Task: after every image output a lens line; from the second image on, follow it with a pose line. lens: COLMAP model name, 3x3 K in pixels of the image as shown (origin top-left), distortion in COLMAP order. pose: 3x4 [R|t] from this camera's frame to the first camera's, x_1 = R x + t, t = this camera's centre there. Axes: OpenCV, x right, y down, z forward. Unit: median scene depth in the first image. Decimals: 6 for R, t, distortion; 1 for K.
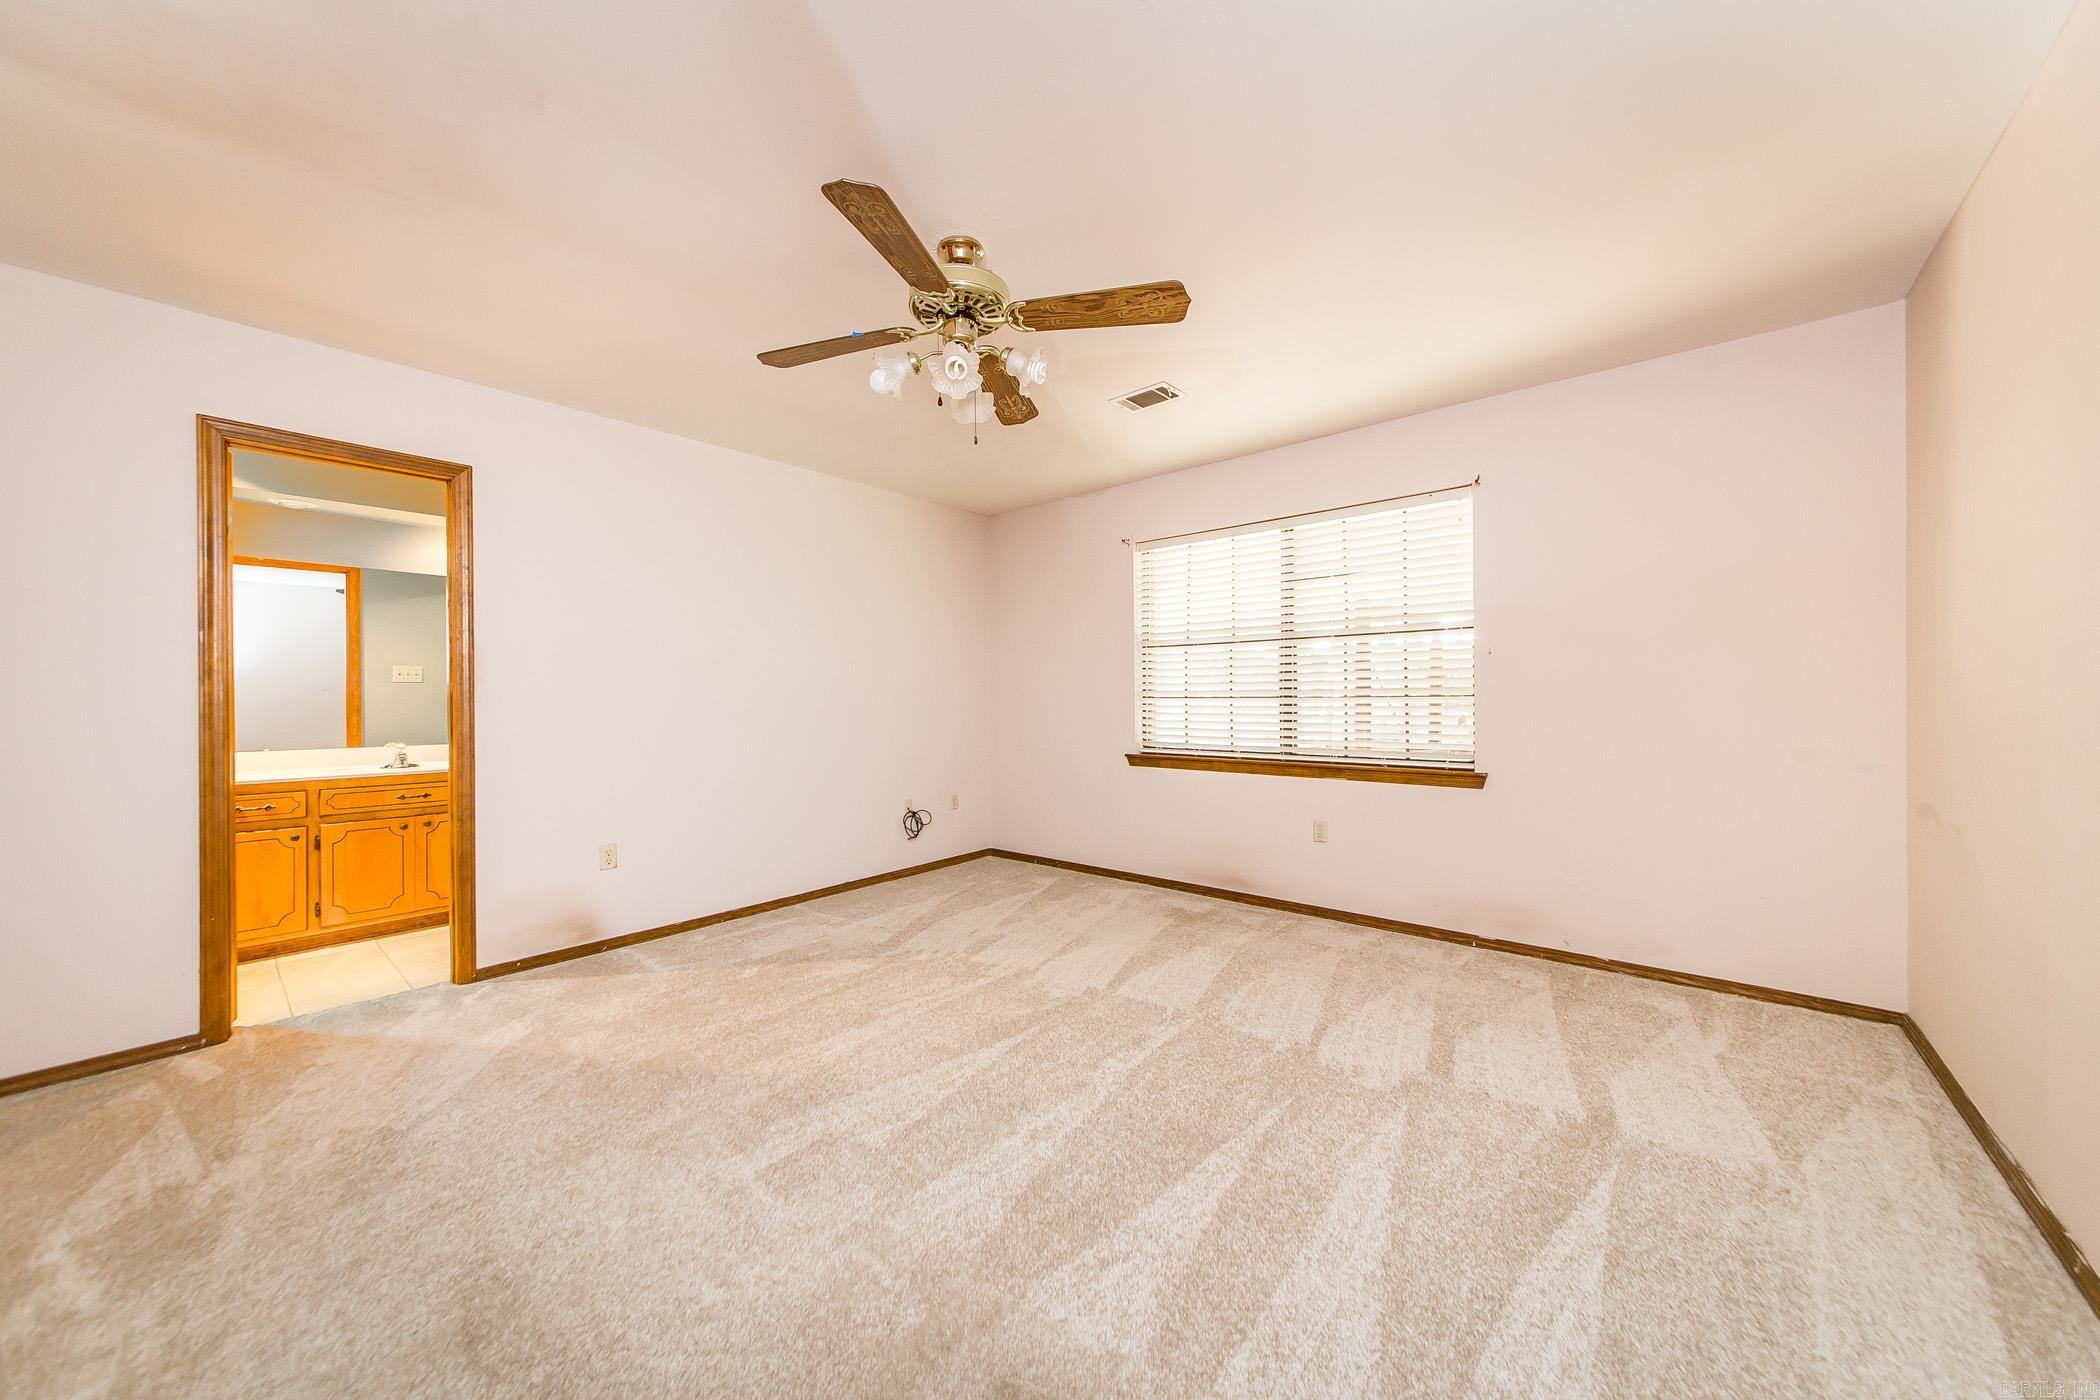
lens RADIAL K [[737.2, 0, 1060.4], [0, 737.2, 695.1], [0, 0, 1]] dist [-0.000164, 0.001234]
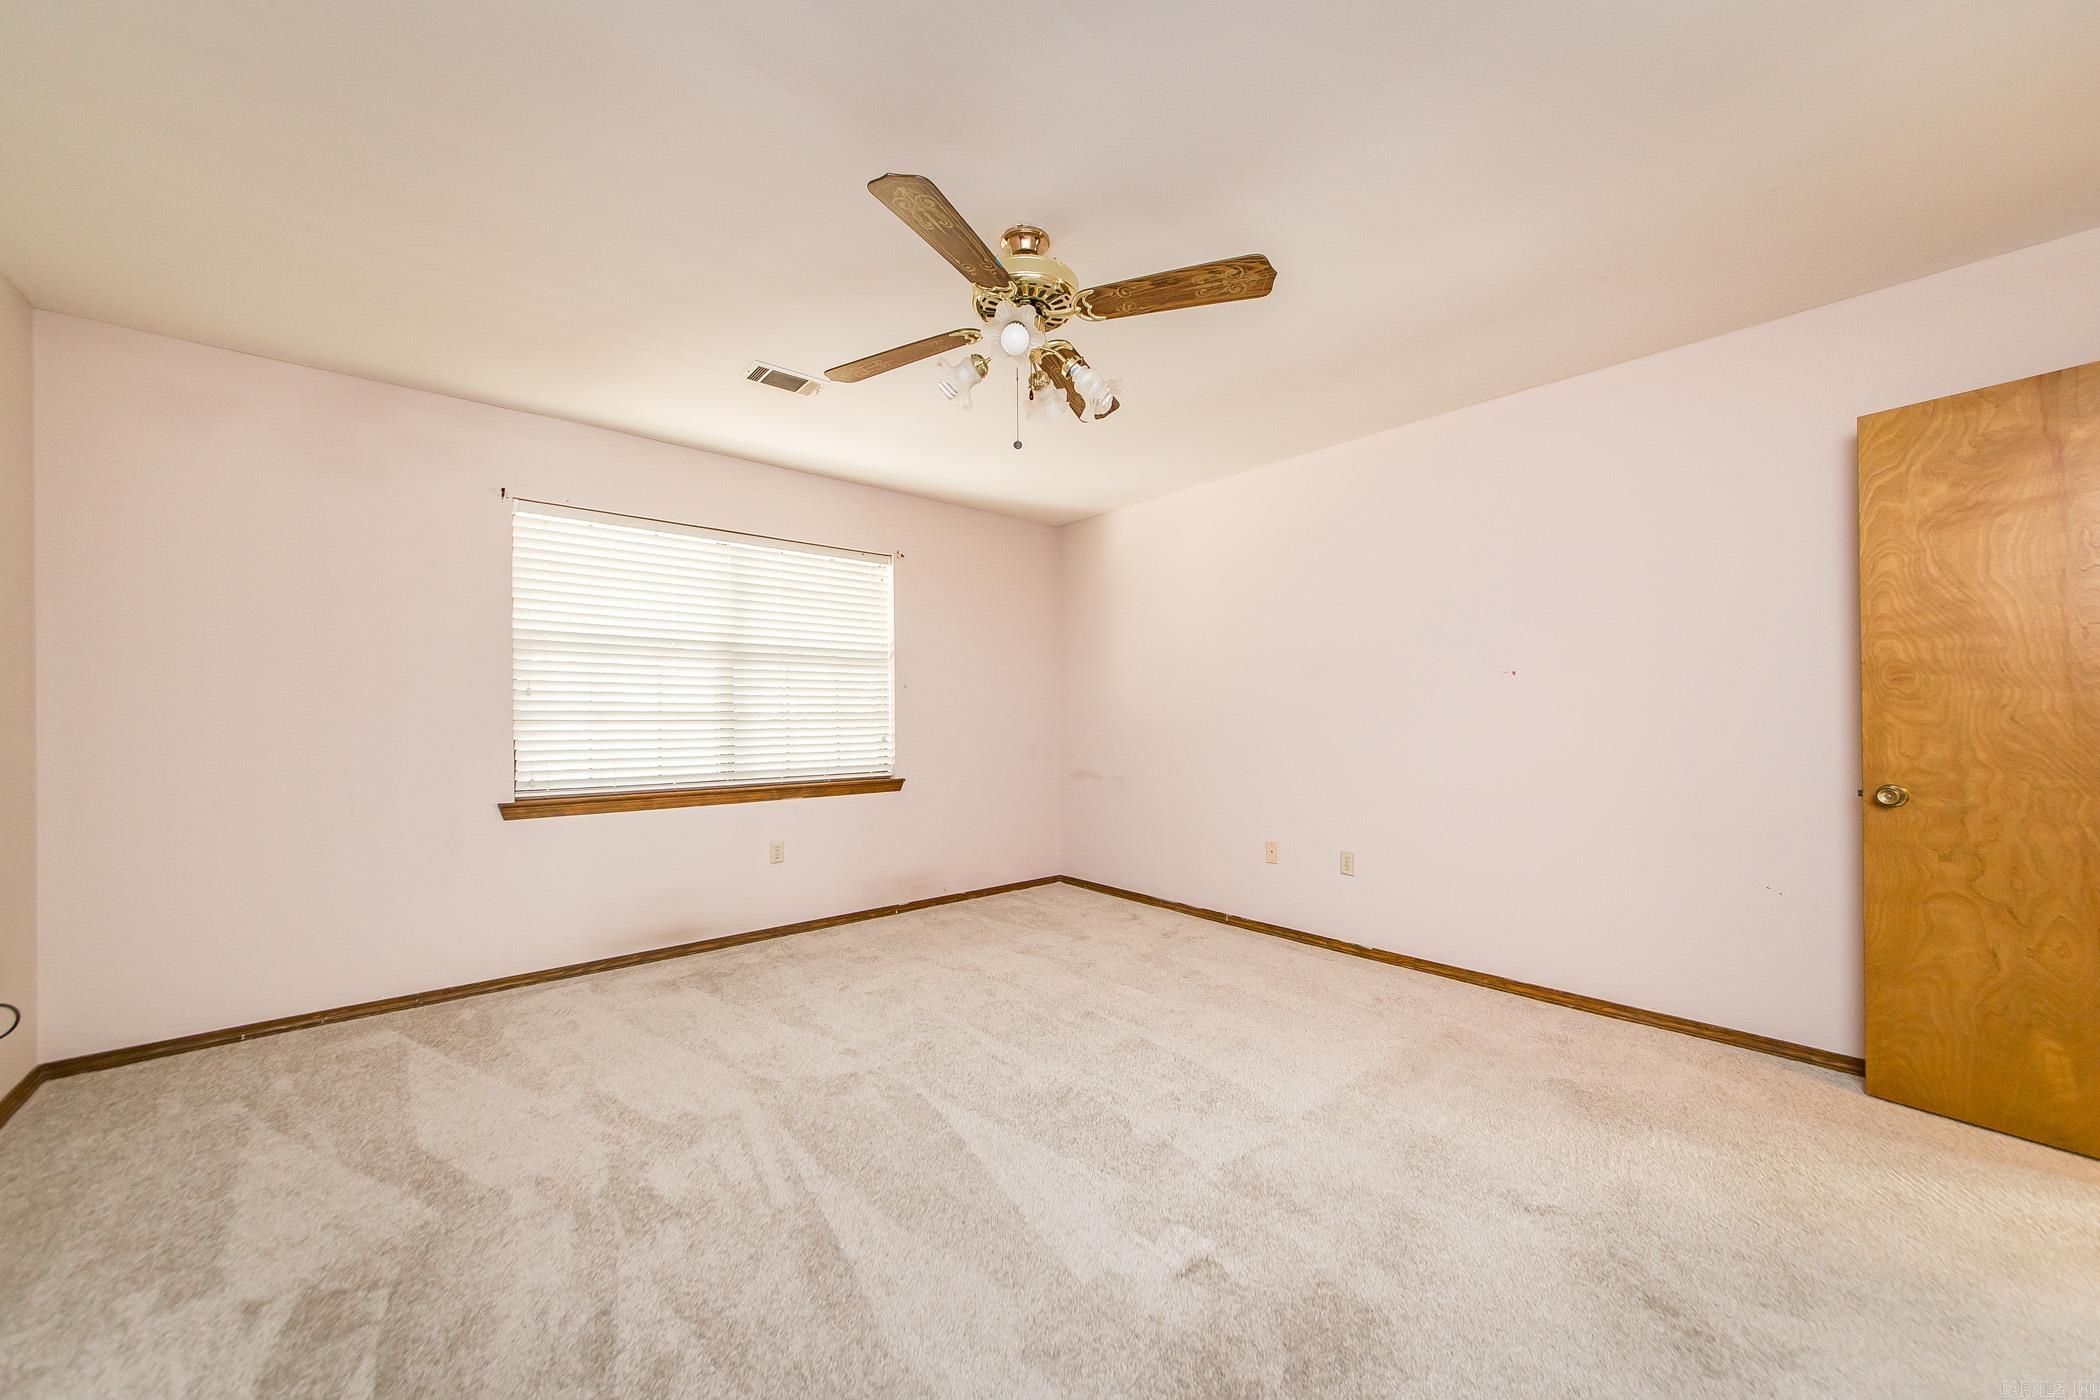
lens RADIAL K [[737.2, 0, 1046.2], [0, 737.2, 707.2], [0, 0, 1]] dist [-0.000164, 0.001234]
pose [[0.171517, 0.022865, 0.984916, -0.602082], [0.004297, 0.999704, -0.023957, 0.010970], [-0.985172, 0.008341, 0.171368, 0.468339]]
